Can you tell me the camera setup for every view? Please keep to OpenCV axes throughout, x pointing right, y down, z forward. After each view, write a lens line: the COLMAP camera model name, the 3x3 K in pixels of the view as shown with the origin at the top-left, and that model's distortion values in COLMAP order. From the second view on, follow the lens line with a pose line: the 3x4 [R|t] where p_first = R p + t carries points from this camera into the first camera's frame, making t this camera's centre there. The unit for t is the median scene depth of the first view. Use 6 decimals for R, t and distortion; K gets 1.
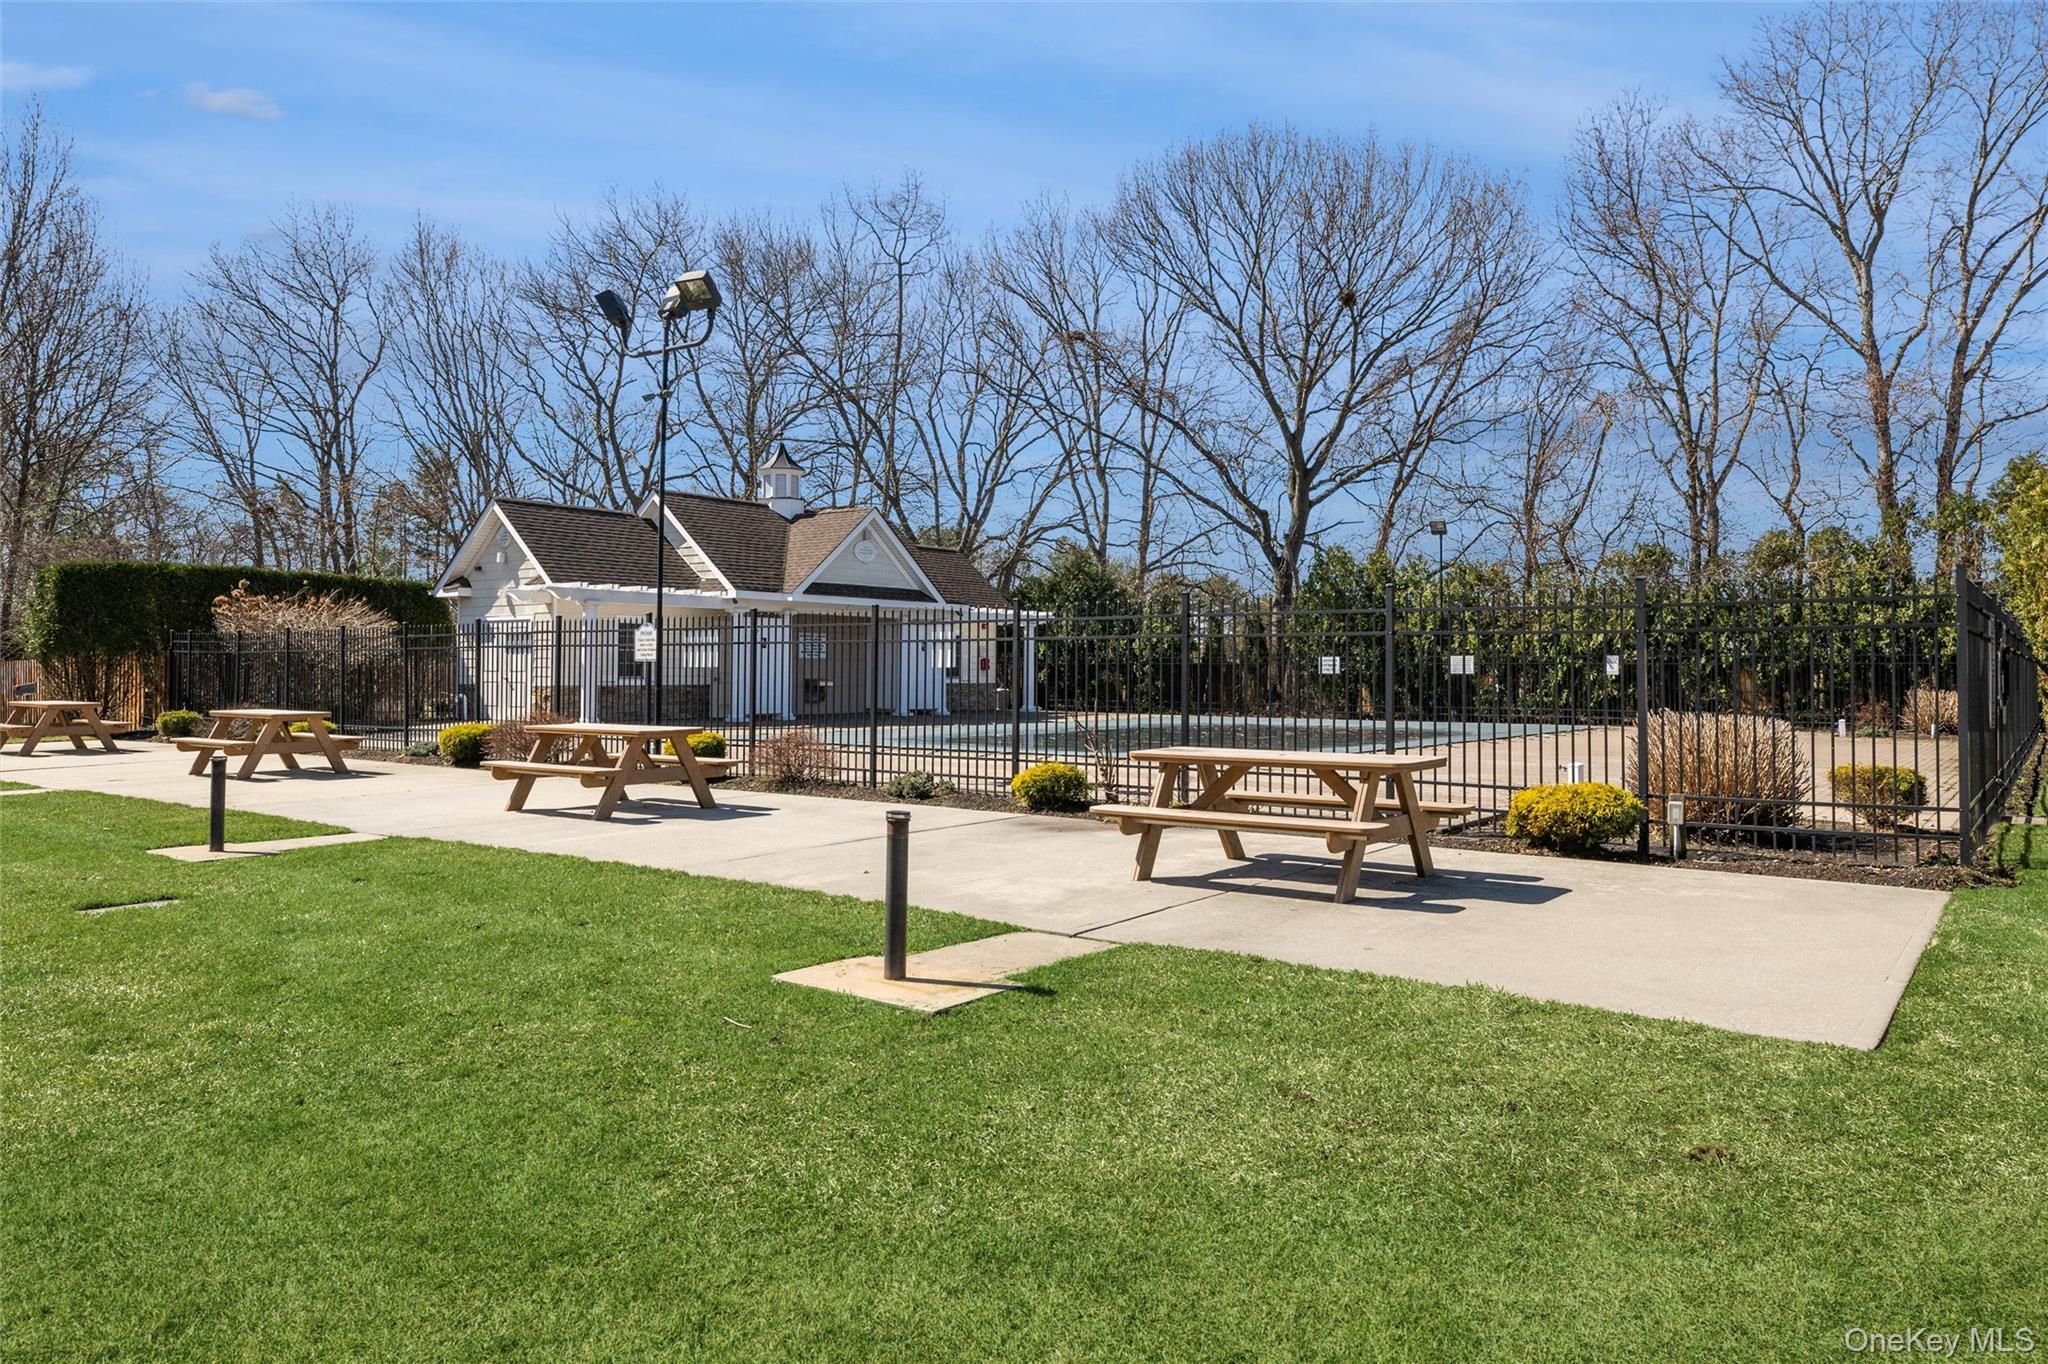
lens RADIAL K [[1248.9, 0, 1017.6], [0, 1248.9, 607.7], [0, 0, 1]] dist [0.045663, -0.000072]
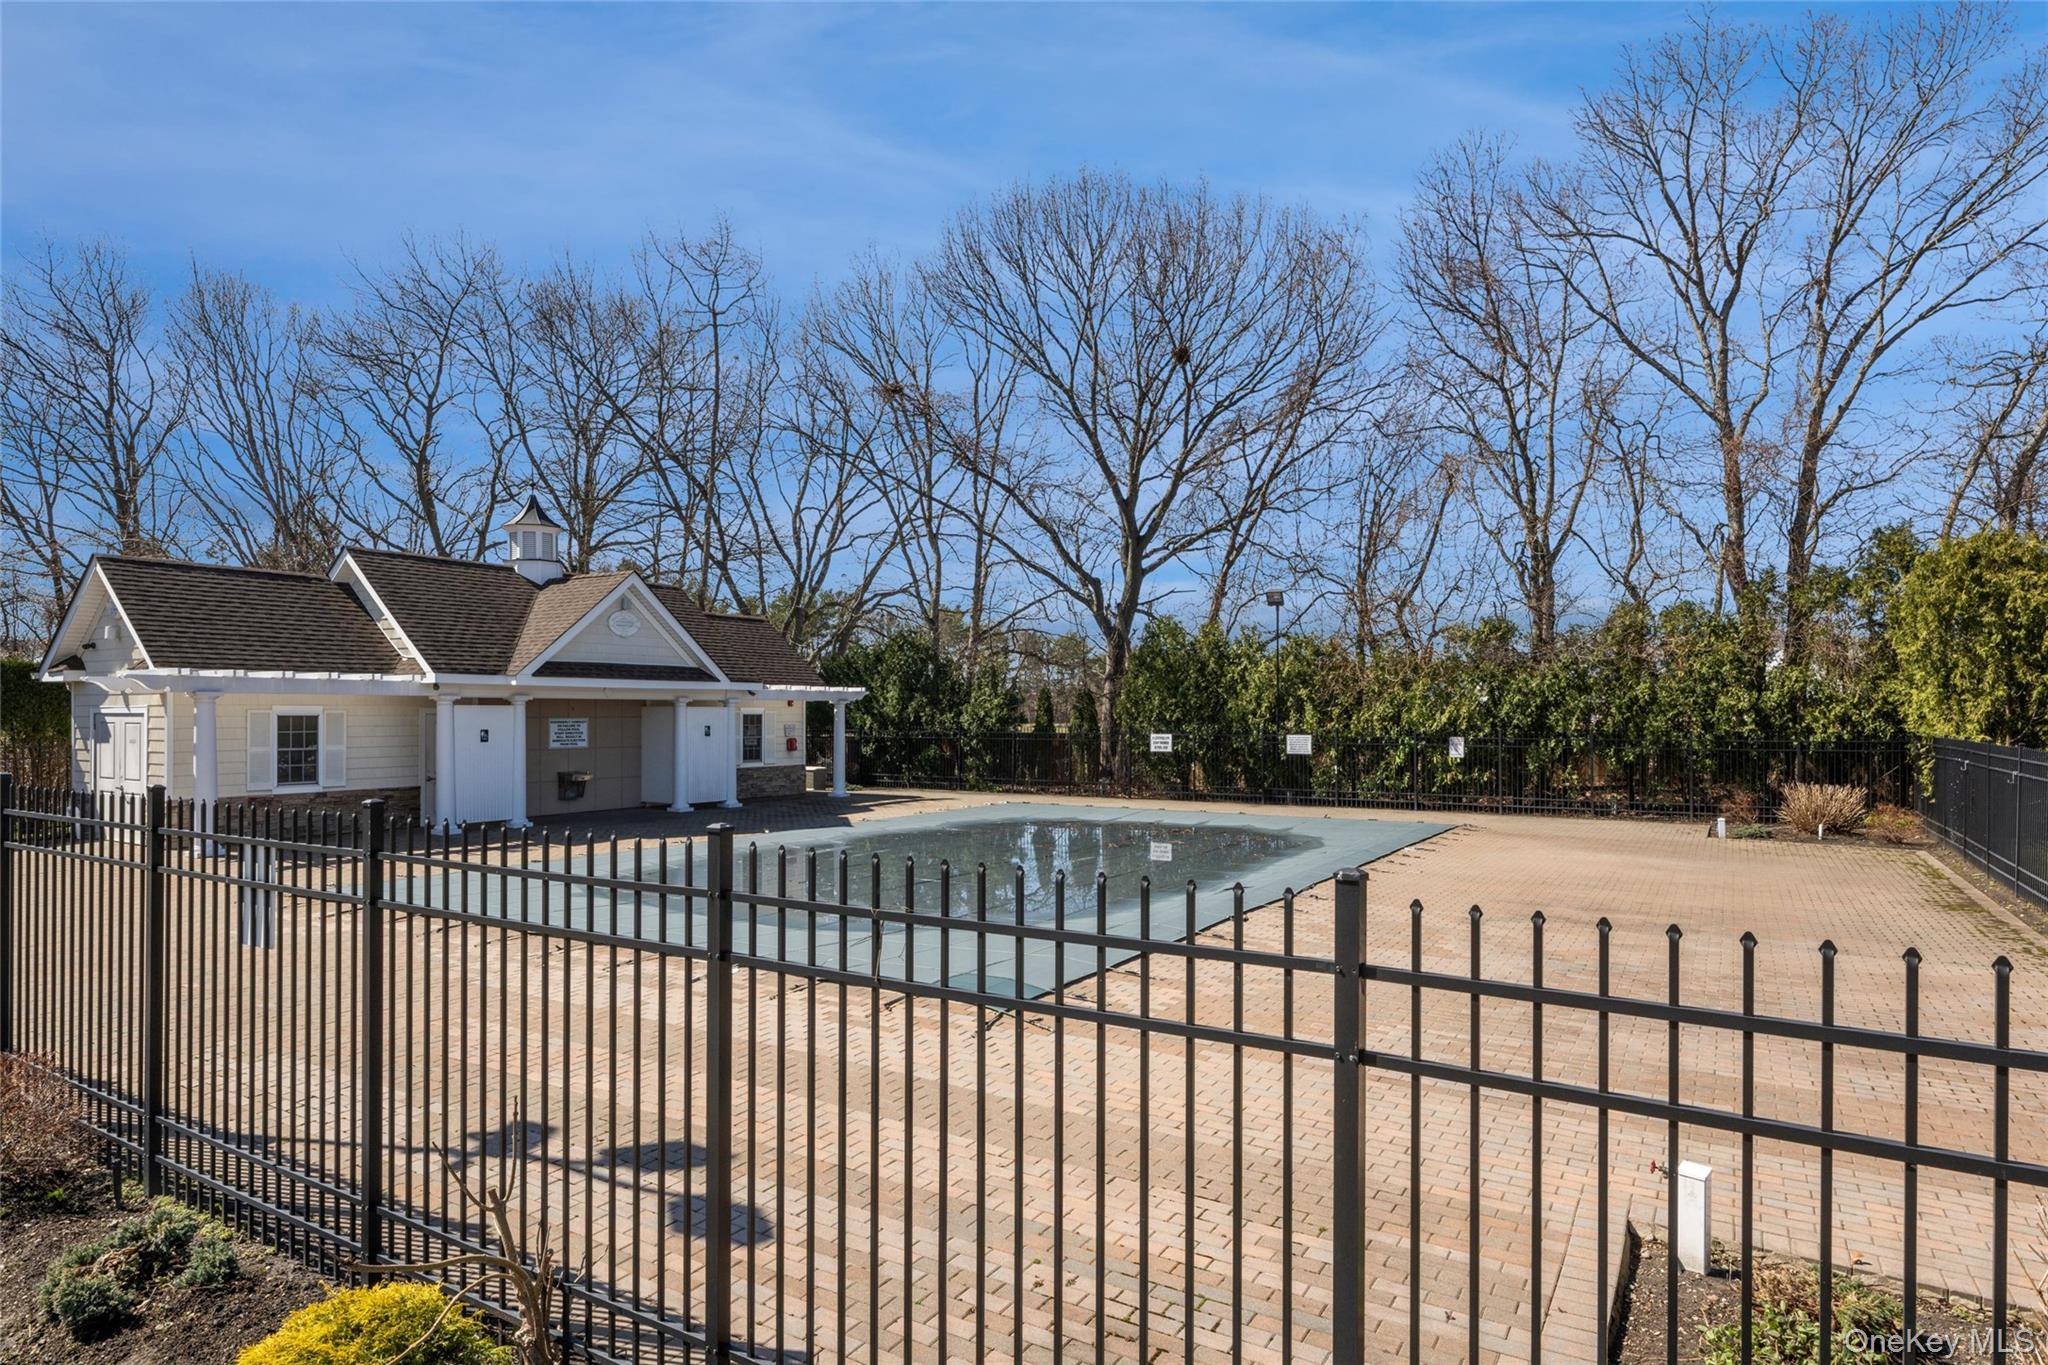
lens RADIAL K [[819.3, 0, 1026.2], [0, 819.3, 670.8], [0, 0, 1]] dist [-0.000030, 0.000038]
pose [[0.996849, -0.002290, 0.079290, 0.093869], [-0.000414, 0.999419, 0.034068, -0.028151], [-0.079322, -0.033994, 0.996269, 0.374318]]
